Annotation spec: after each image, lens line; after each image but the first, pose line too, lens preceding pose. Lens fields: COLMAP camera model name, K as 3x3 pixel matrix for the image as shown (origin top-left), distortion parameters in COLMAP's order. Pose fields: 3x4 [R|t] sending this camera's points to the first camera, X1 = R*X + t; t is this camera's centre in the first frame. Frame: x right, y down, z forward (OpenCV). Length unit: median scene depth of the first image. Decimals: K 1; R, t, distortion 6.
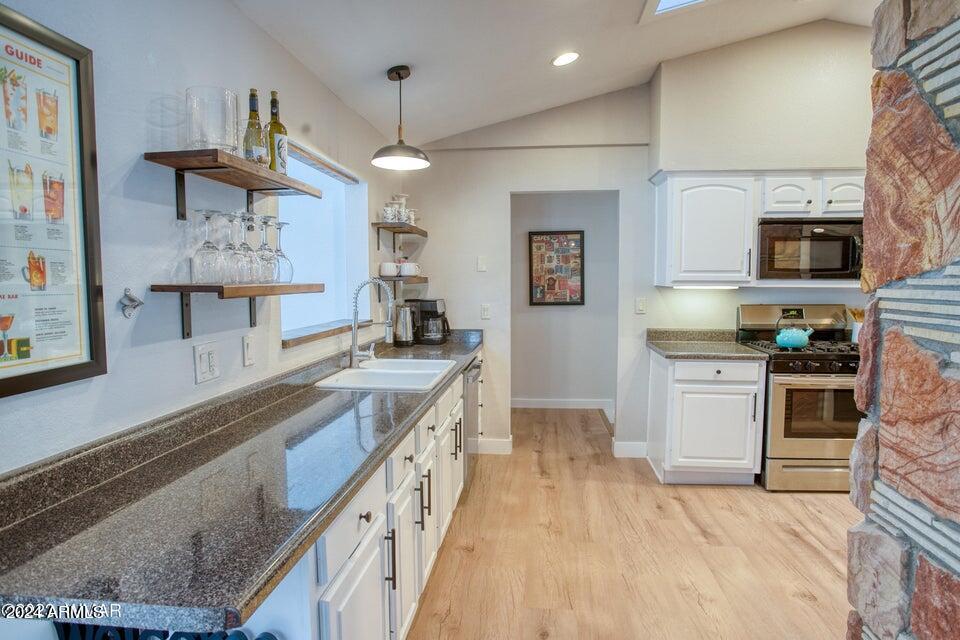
lens RADIAL K [[540.8, 0, 494.2], [0, 540.8, 316.5], [0, 0, 1]] dist [-0.030510, 0.004966]
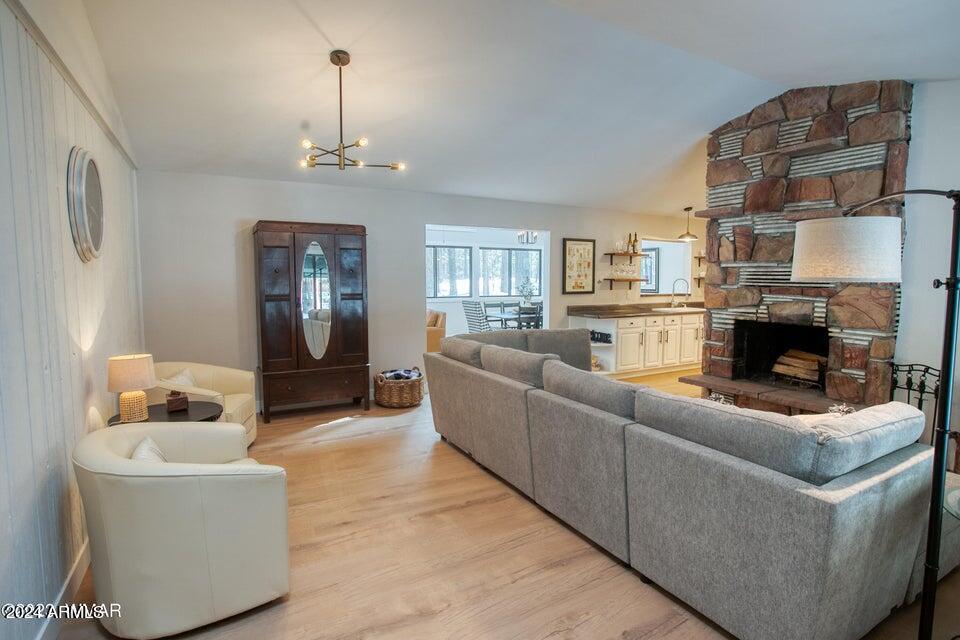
lens RADIAL K [[473.1, 0, 473.6], [0, 473.1, 320.4], [0, 0, 1]] dist [-0.045488, 0.006025]
pose [[0.563877, 0.081168, -0.821861, 1.073861], [-0.063169, 0.996482, 0.055074, 0.076006], [0.823440, 0.020861, 0.567020, -1.158494]]
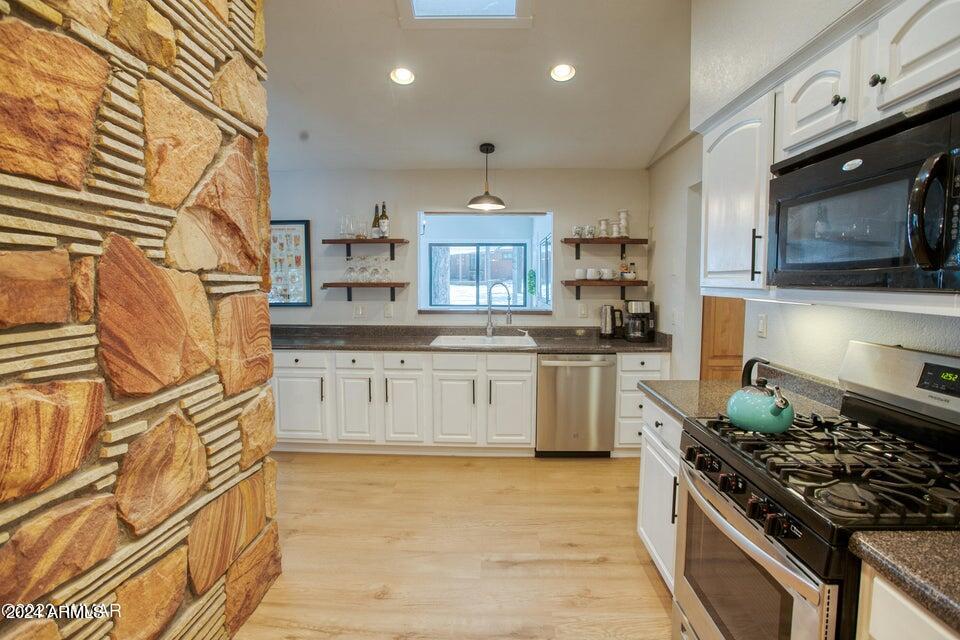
lens RADIAL K [[473.1, 0, 472.6], [0, 473.1, 318.8], [0, 0, 1]] dist [-0.045488, 0.006025]
pose [[0.054513, 0.084069, -0.994968, 0.966880], [-0.071077, 0.994248, 0.080114, -0.056370], [0.995980, 0.066352, 0.060175, 0.727265]]
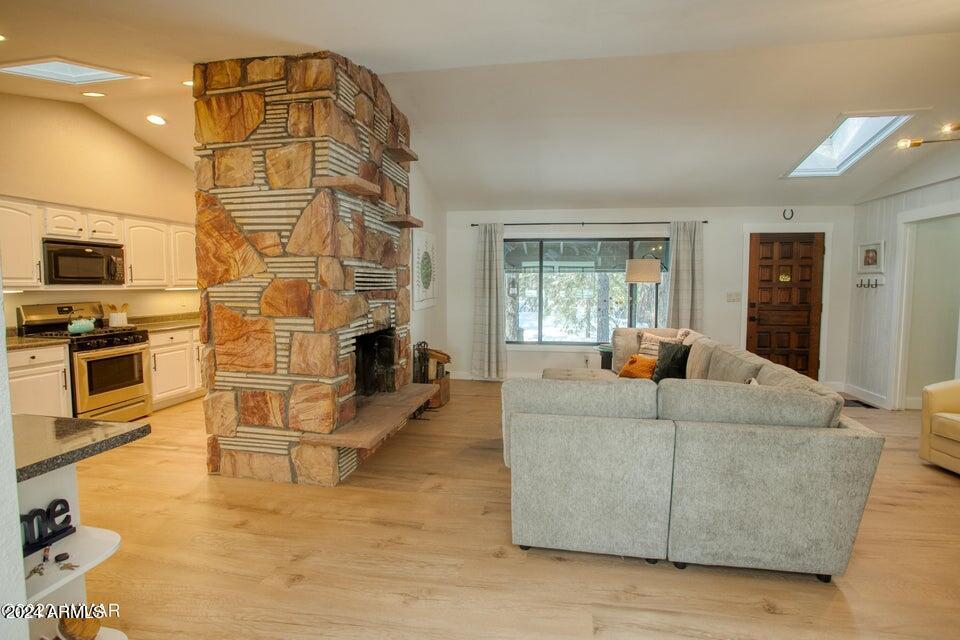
lens RADIAL K [[473.1, 0, 487.8], [0, 473.1, 319.8], [0, 0, 1]] dist [-0.045488, 0.006025]
pose [[0.084830, -0.074301, 0.993621, -0.553296], [0.069176, 0.995249, 0.068517, 0.014853], [-0.993991, 0.062922, 0.089567, -0.169575]]
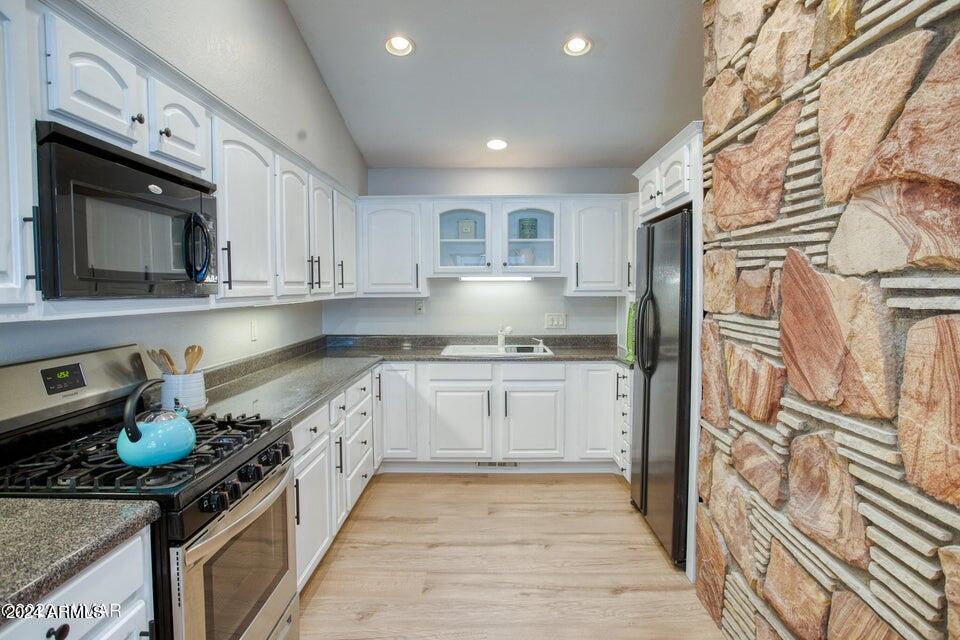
lens RADIAL K [[540.8, 0, 480.1], [0, 540.8, 323.2], [0, 0, 1]] dist [-0.030510, 0.004966]
pose [[-0.084979, -0.059217, 0.994621, 0.129582], [0.074360, 0.995072, 0.065597, -0.058410], [-0.993604, 0.079534, -0.080157, 0.792402]]
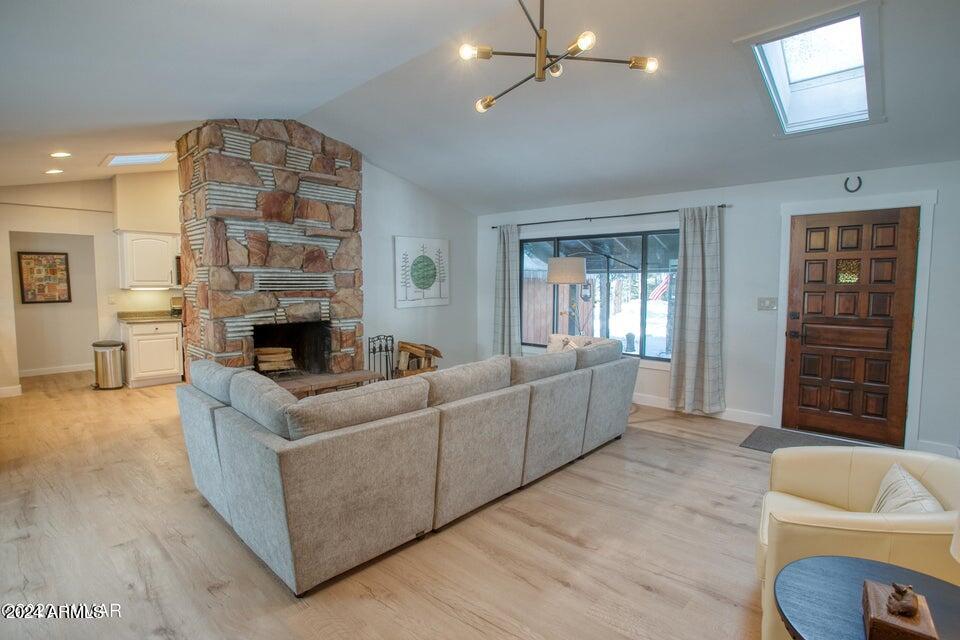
lens RADIAL K [[473.1, 0, 480.1], [0, 473.1, 318.1], [0, 0, 1]] dist [-0.045488, 0.006025]
pose [[0.609895, -0.055235, 0.790555, -0.239965], [0.052945, 0.998179, 0.028895, 0.074913], [-0.790712, 0.024233, 0.611709, -1.099357]]
